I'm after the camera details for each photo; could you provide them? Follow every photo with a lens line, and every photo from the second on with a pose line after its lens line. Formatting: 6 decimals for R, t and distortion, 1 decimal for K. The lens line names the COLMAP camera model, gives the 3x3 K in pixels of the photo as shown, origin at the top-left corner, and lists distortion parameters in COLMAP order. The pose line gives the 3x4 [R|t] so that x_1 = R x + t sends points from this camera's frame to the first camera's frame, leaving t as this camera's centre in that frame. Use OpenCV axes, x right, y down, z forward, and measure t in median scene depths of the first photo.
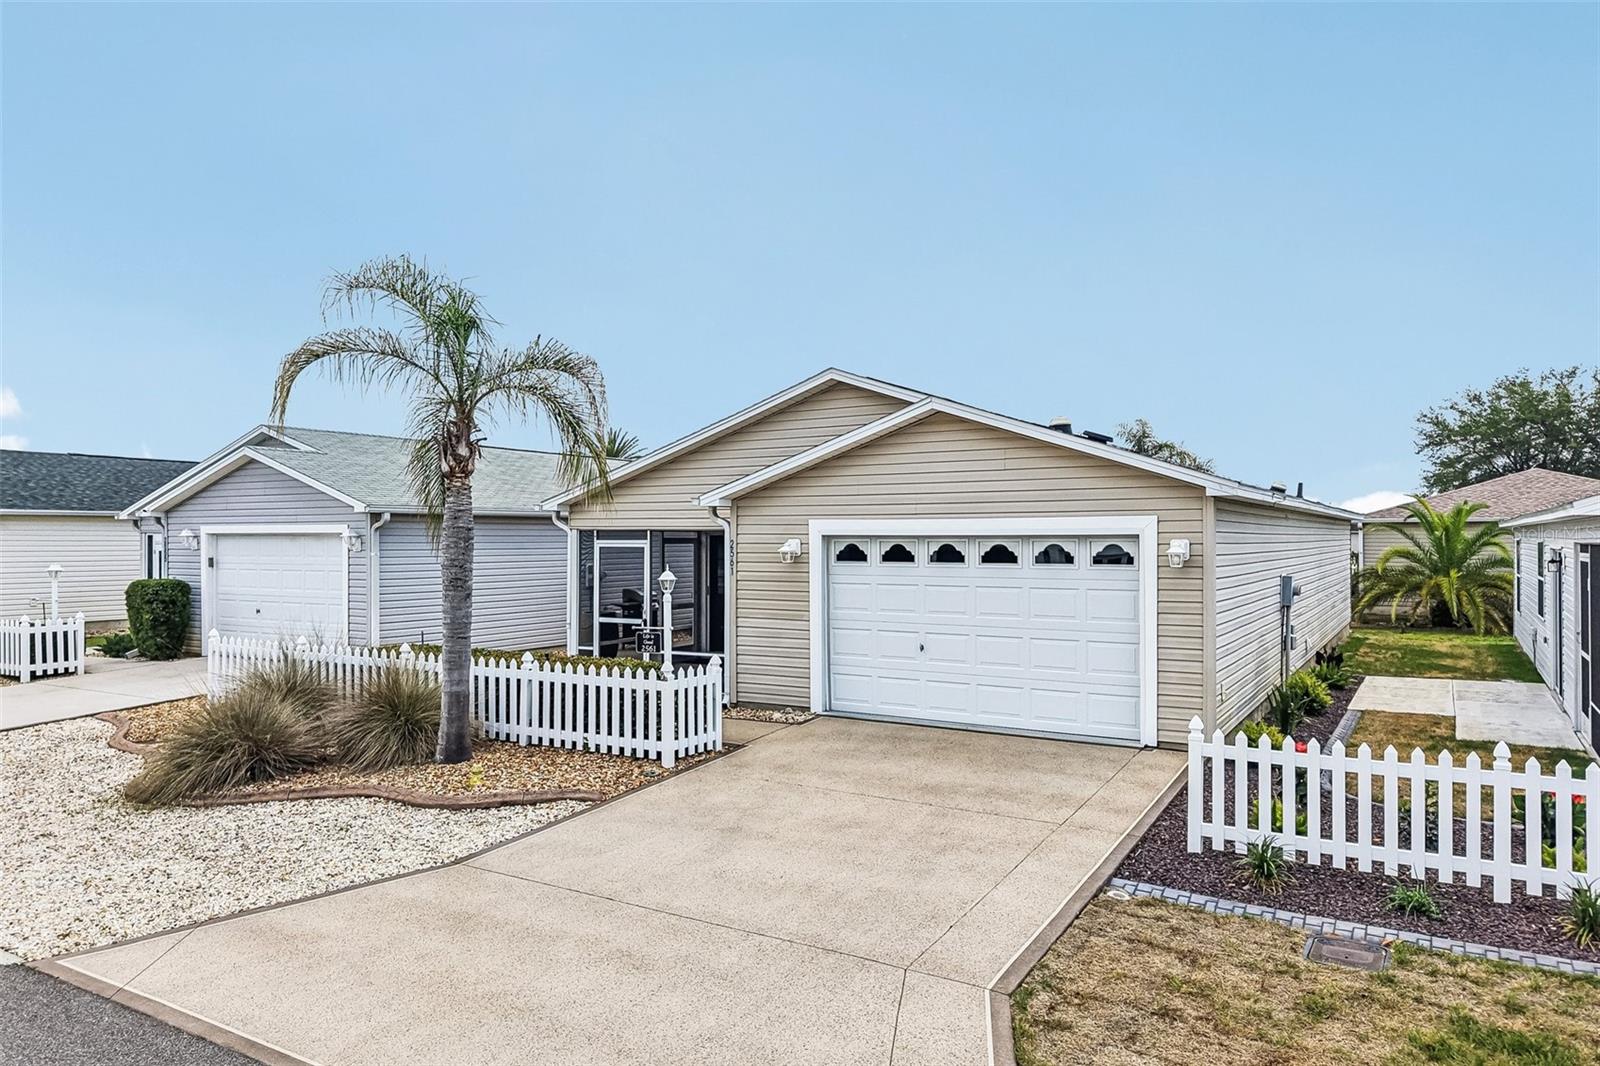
lens RADIAL K [[1065.9, 0, 794.1], [0, 1065.9, 534.3], [0, 0, 1]] dist [0.076489, -0.088798]
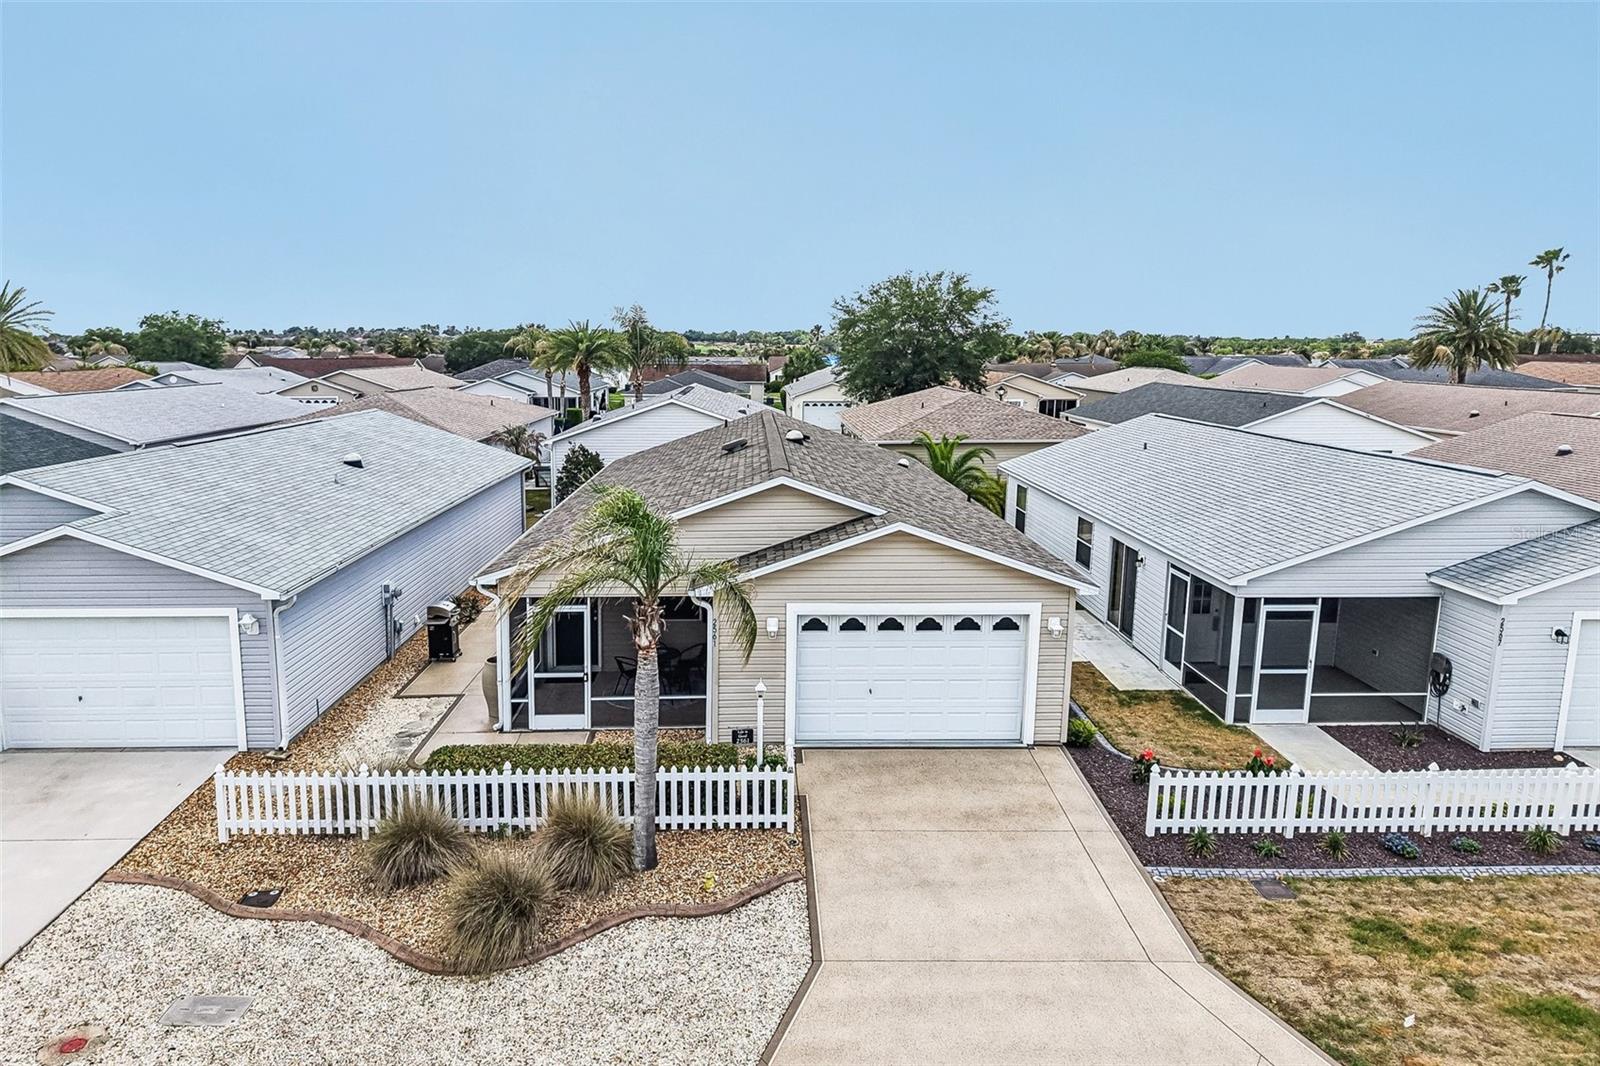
lens RADIAL K [[1074.2, 0, 779.7], [0, 1074.2, 528.4], [0, 0, 1]] dist [0.026108, -0.020867]
pose [[0.848156, -0.094440, 0.521260, -0.799543], [-0.001077, 0.983671, 0.179972, -0.409781], [-0.529745, -0.153205, 0.834205, -0.094883]]
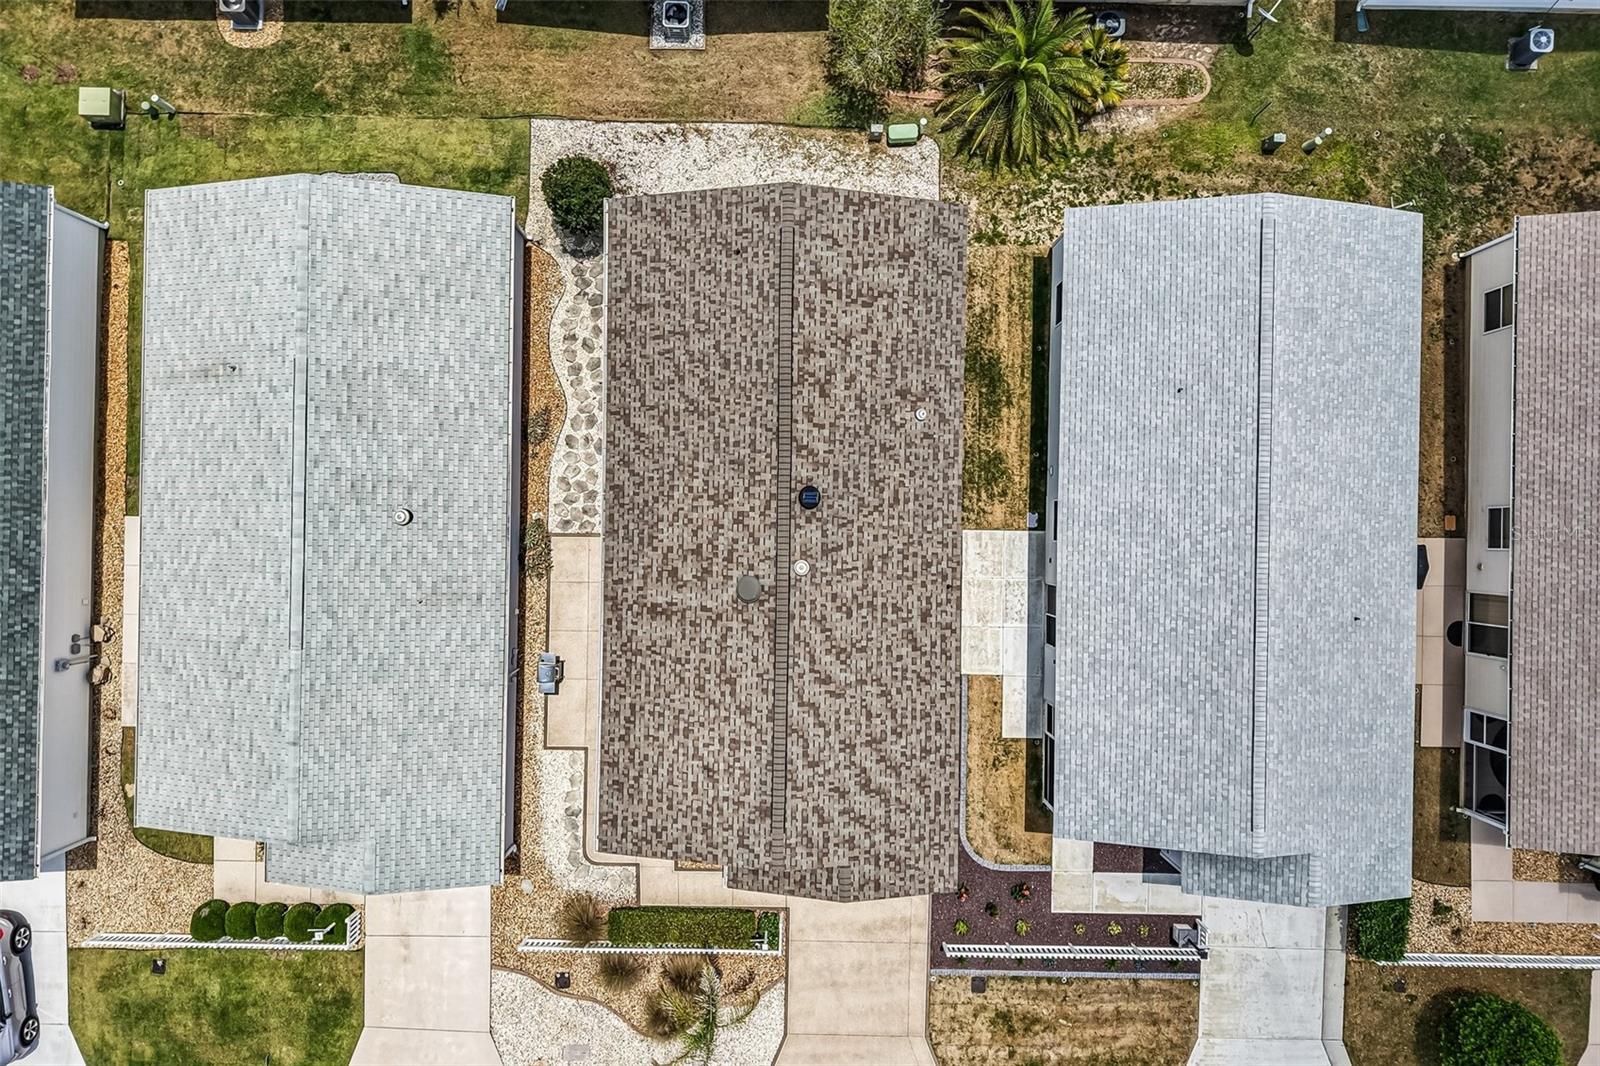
lens RADIAL K [[1073.3, 0, 782.0], [0, 1073.3, 536.2], [0, 0, 1]] dist [0.038422, -0.043498]
pose [[0.868662, -0.495403, 0.001611, 0.442151], [-0.007703, -0.010255, 0.999918, -2.784580], [-0.495346, -0.868603, -0.012724, 1.990055]]
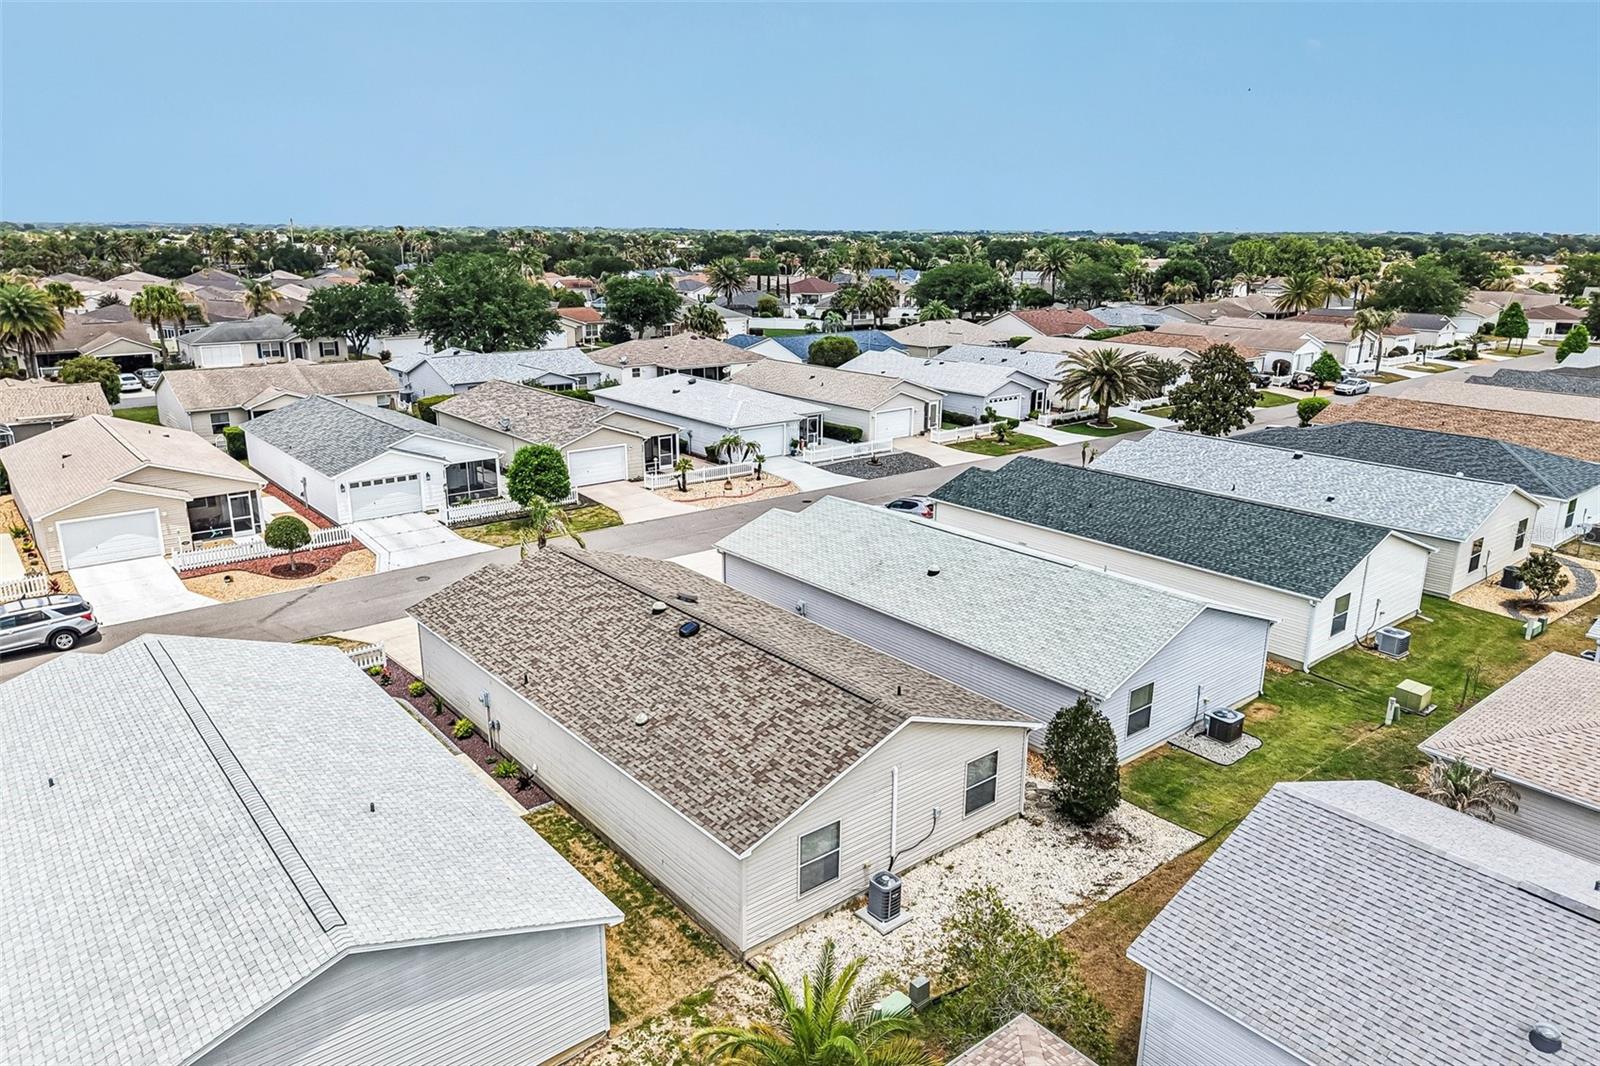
lens RADIAL K [[1065.9, 0, 794.1], [0, 1065.9, 534.3], [0, 0, 1]] dist [0.076489, -0.088798]
pose [[-0.339900, 0.258720, -0.904175, 2.936692], [0.007525, 0.962133, 0.272475, -1.187346], [0.940431, 0.085811, -0.328976, 3.171965]]
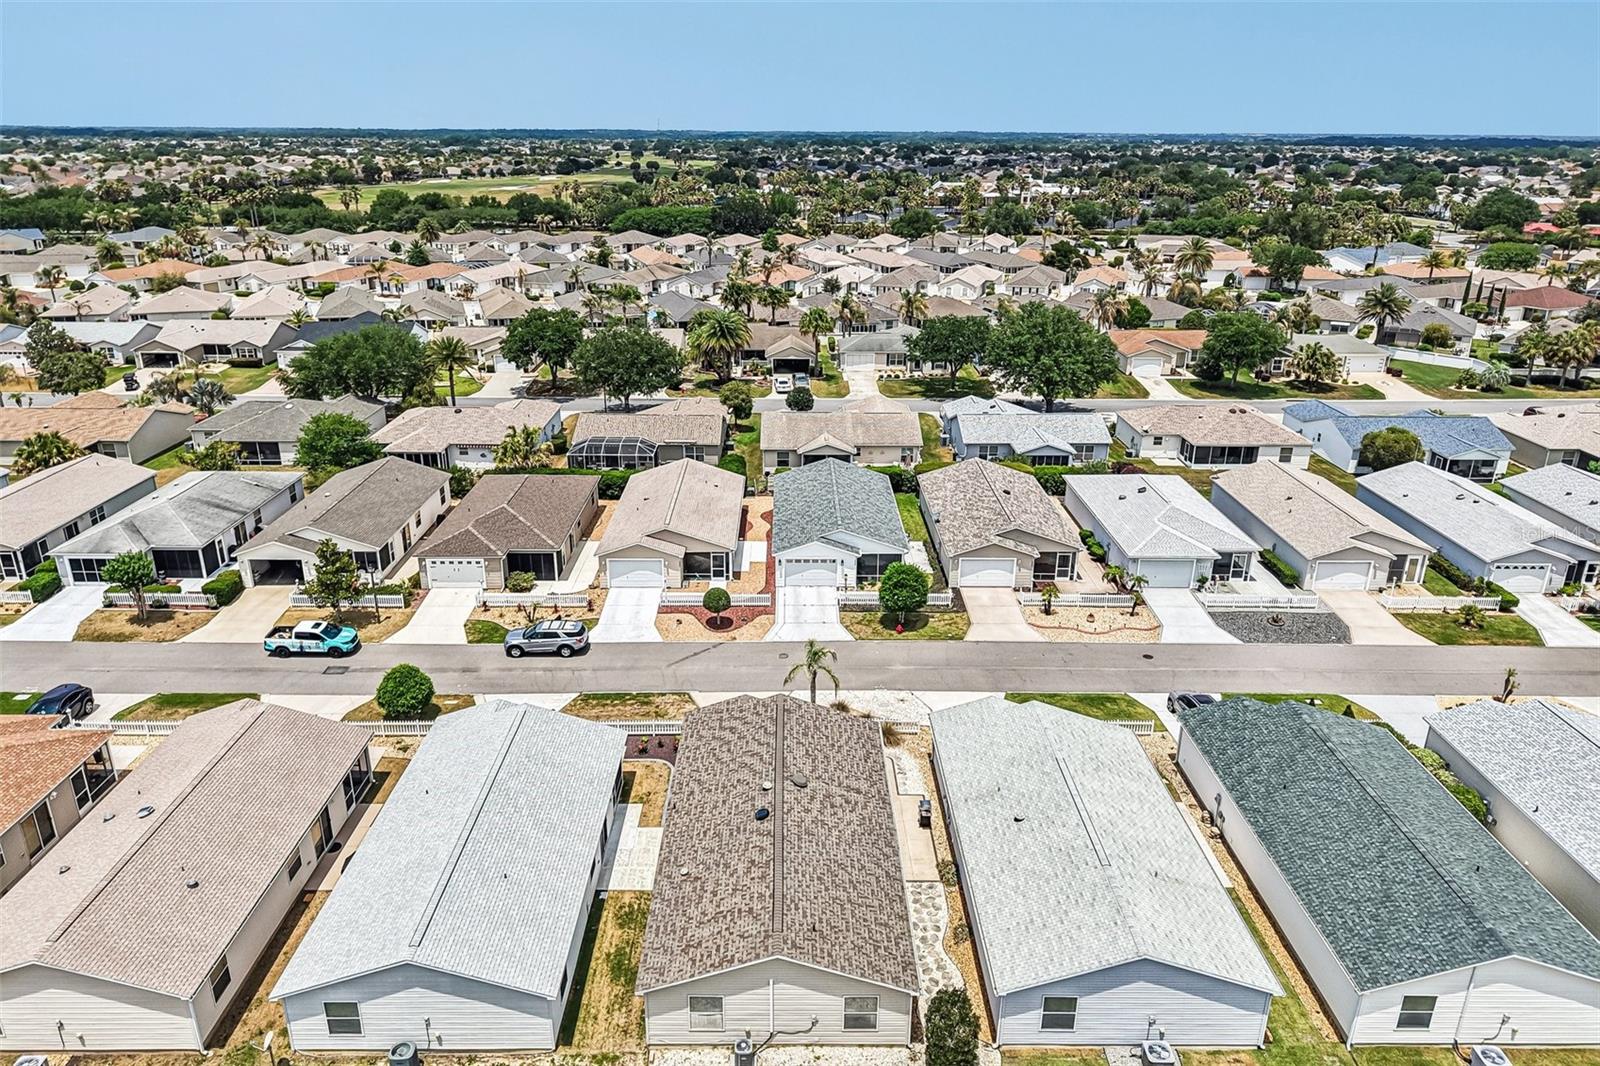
lens RADIAL K [[1053.2, 0, 800.1], [0, 1053.2, 579.9], [0, 0, 1]] dist [0.073446, -0.087305]
pose [[-0.854214, 0.203207, -0.478566, 2.177651], [0.002817, 0.922253, 0.386577, -2.567169], [0.519914, 0.328872, -0.788373, 4.970172]]
